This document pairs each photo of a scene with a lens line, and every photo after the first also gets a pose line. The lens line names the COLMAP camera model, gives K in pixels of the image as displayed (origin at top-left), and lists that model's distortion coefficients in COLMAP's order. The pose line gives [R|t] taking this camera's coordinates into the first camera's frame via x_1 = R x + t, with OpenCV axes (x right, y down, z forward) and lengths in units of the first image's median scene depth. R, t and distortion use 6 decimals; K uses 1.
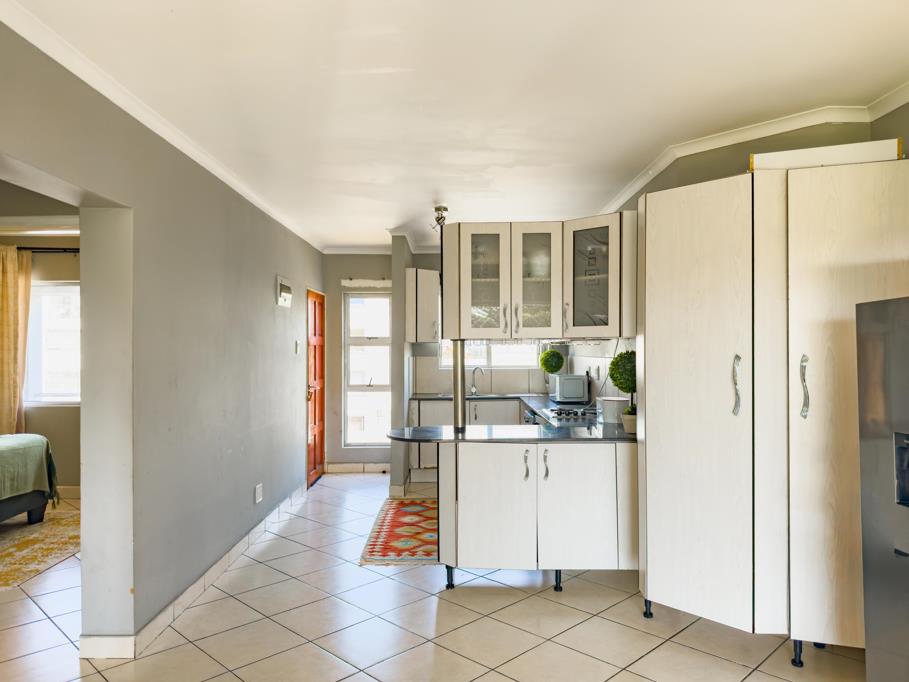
lens RADIAL K [[644.4, 0, 454.5], [0, 644.4, 341.0], [0, 0, 1]] dist [-0.004212, -0.002845]
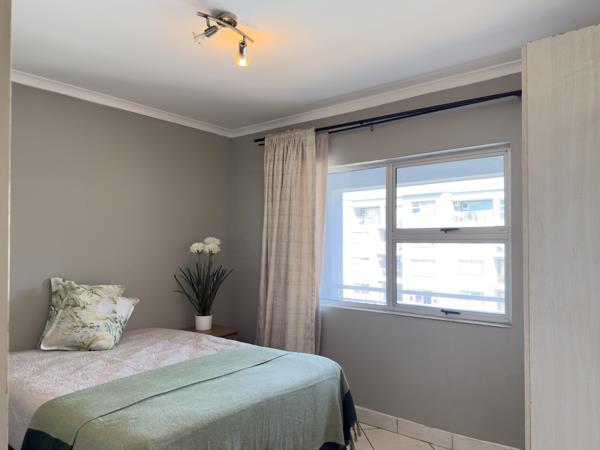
lens RADIAL K [[425.3, 0, 300.0], [0, 425.3, 225.0], [0, 0, 1]] dist [-0.004212, -0.002845]
pose [[0.782988, -0.013398, -0.621892, -0.325370], [-0.006833, 0.999522, -0.030136, 0.005950], [0.621999, 0.027845, 0.782523, 0.519855]]
